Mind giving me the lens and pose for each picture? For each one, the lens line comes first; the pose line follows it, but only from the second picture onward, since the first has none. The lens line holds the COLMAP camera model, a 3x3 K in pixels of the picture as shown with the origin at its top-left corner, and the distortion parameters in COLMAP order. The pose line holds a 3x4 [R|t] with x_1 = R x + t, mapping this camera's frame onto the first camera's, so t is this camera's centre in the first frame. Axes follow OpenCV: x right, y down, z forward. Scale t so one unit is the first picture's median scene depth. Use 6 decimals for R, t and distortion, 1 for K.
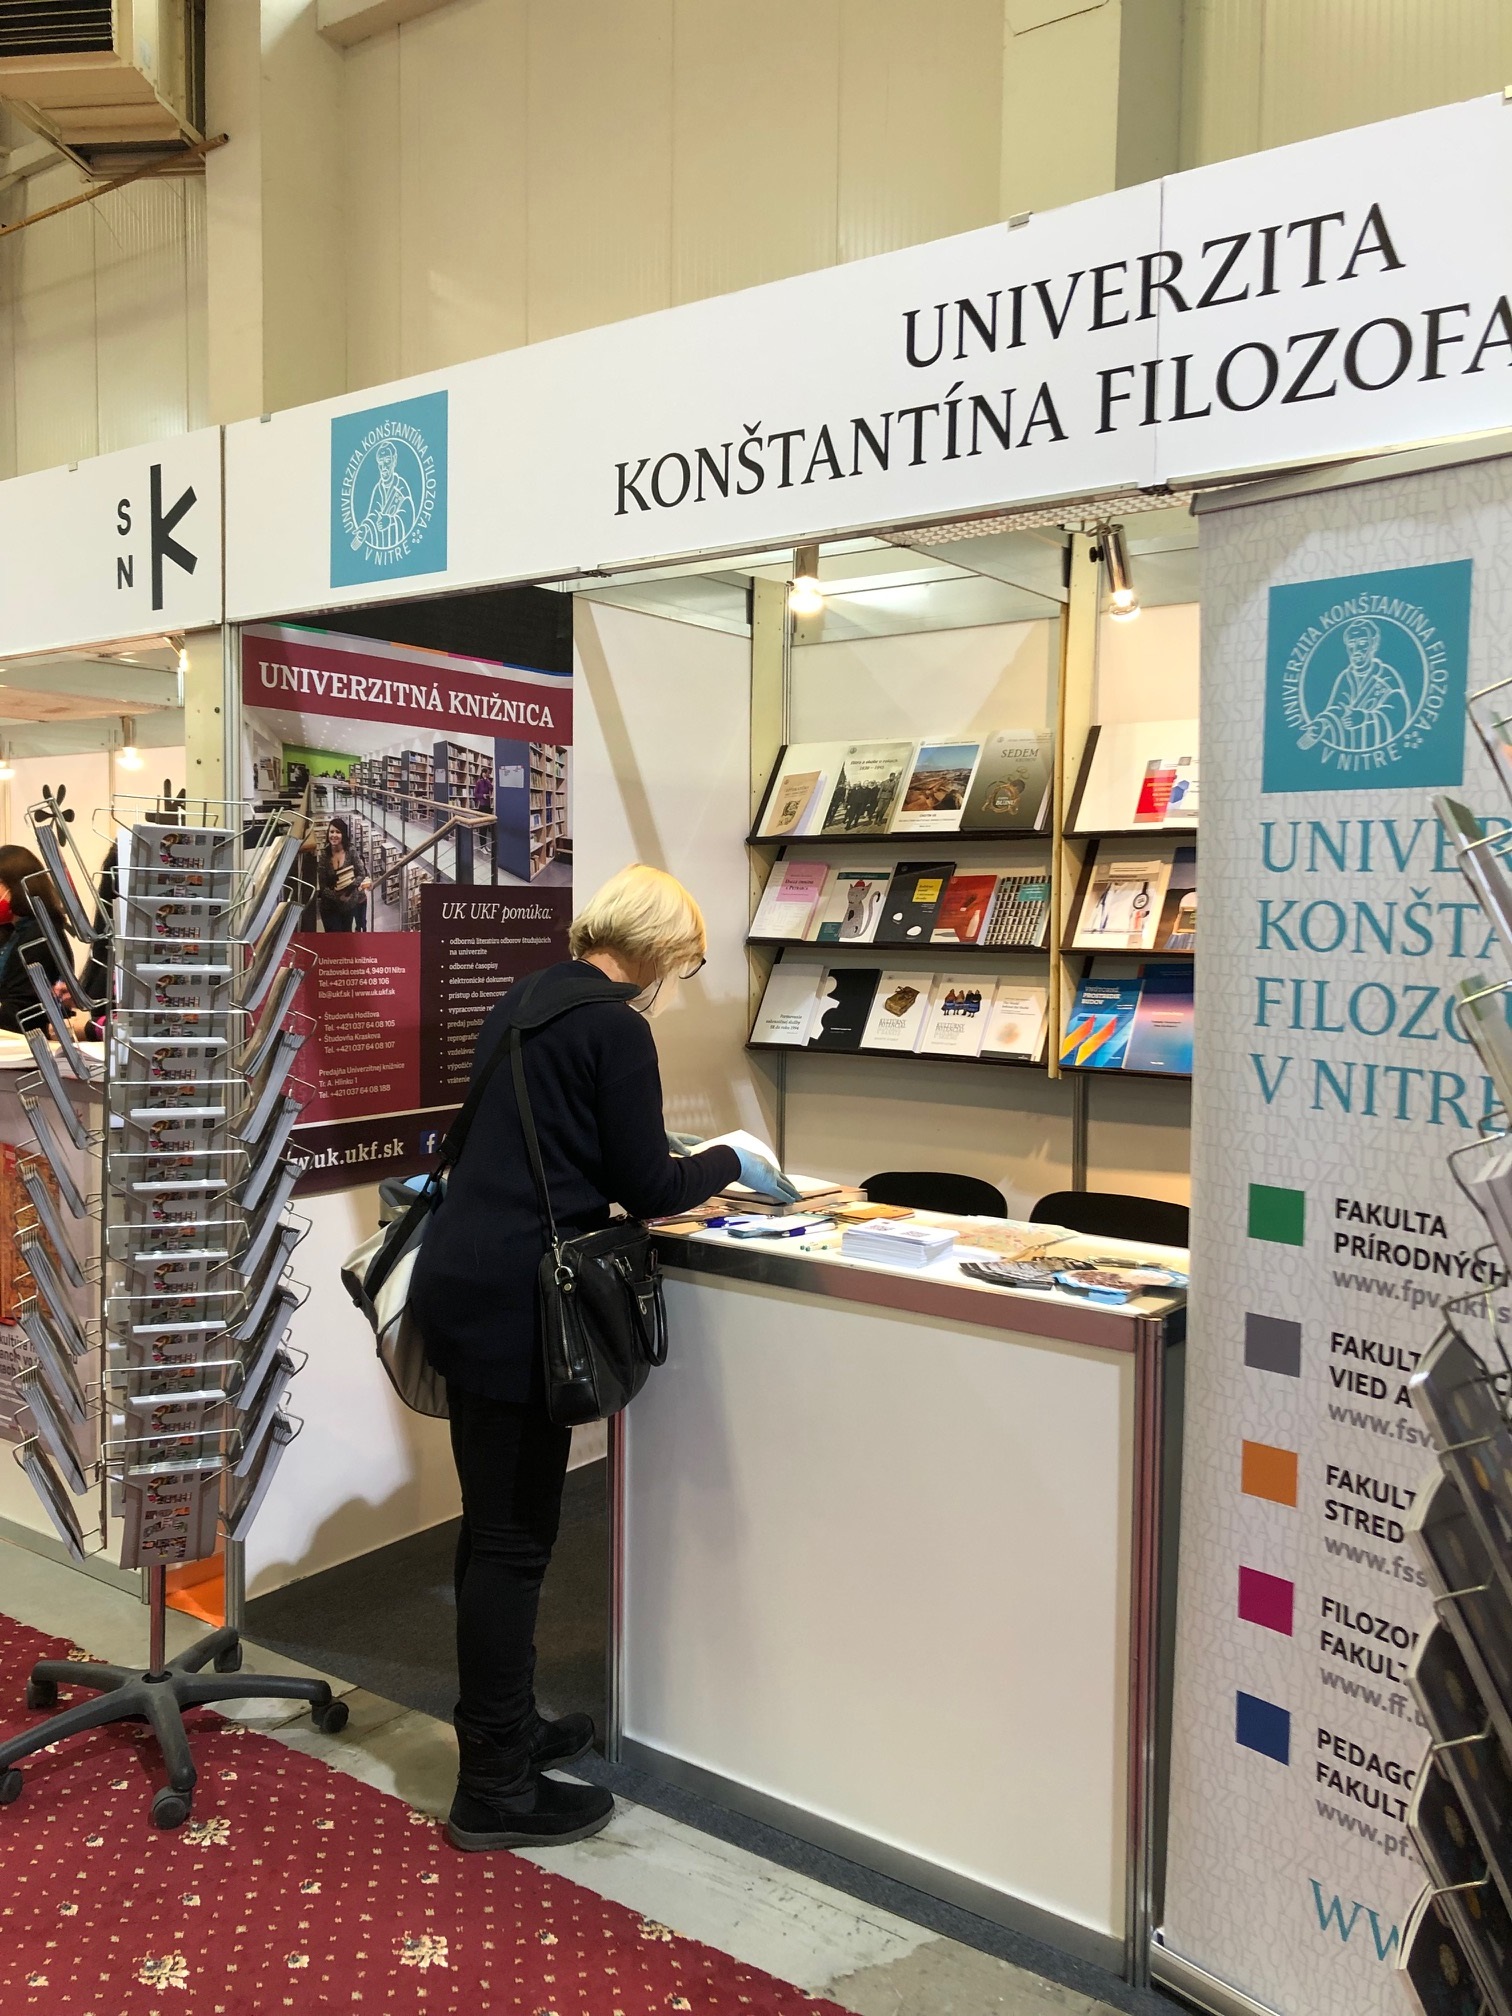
lens RADIAL K [[1686.7, 0, 751.0], [0, 1686.7, 1002.3], [0, 0, 1]] dist [0.009968, 0.002703]
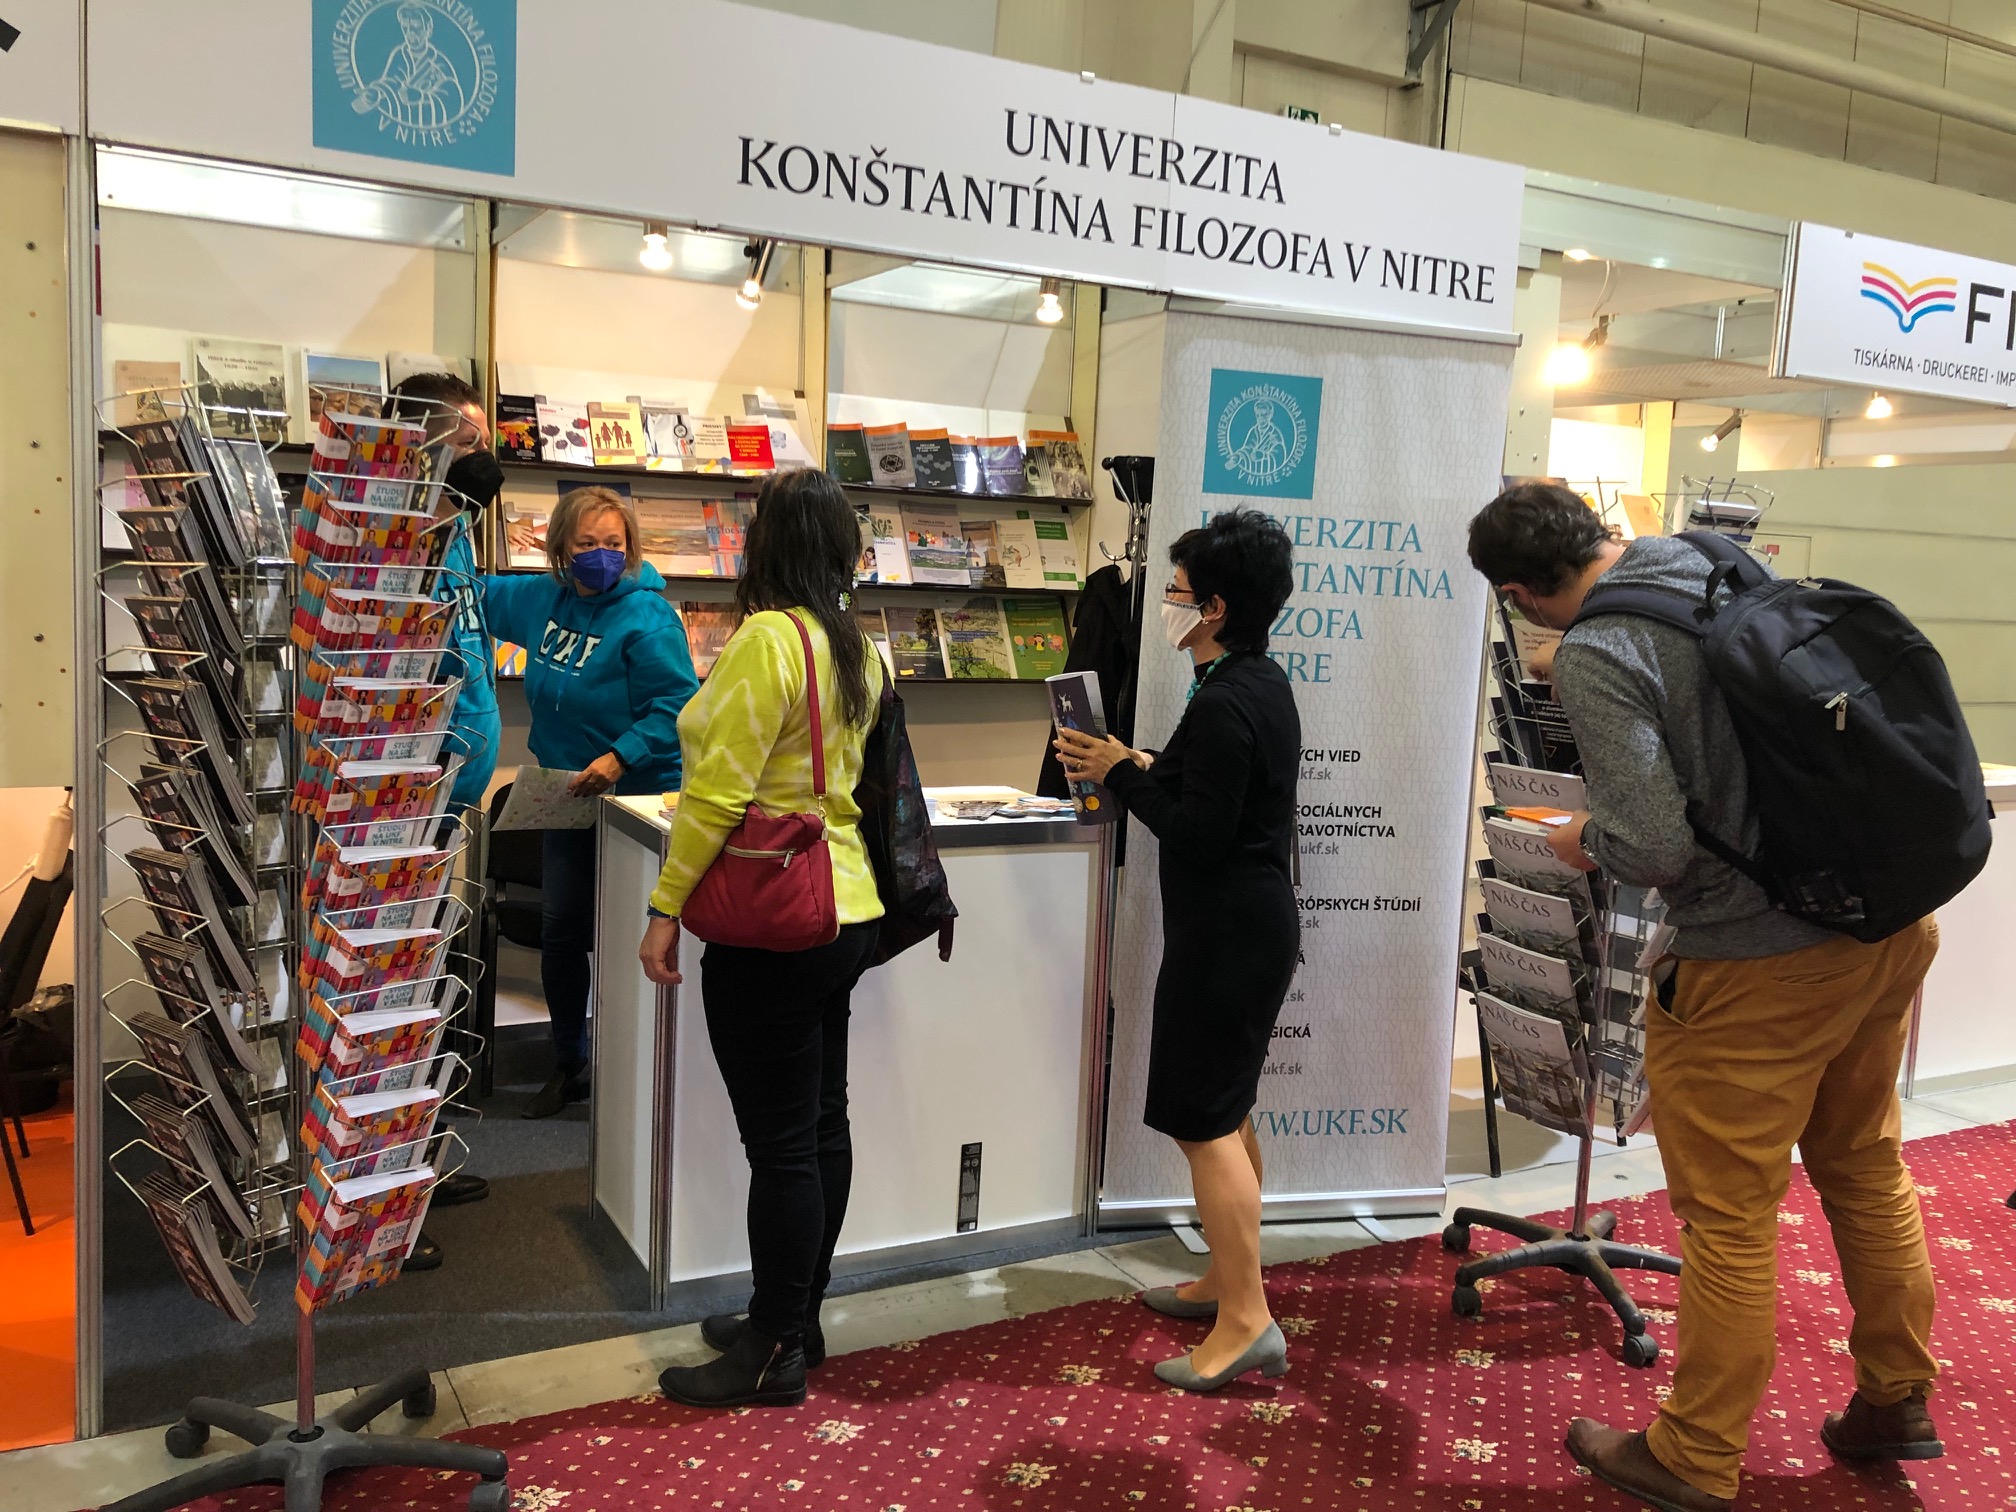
lens RADIAL K [[1686.7, 0, 1000.4], [0, 1686.7, 757.9], [0, 0, 1]] dist [0.009968, 0.002703]
pose [[0.421458, -0.096321, 0.901718, -1.254383], [0.009134, 0.994744, 0.101989, -0.031848], [-0.906802, -0.034748, 0.420123, 0.445961]]
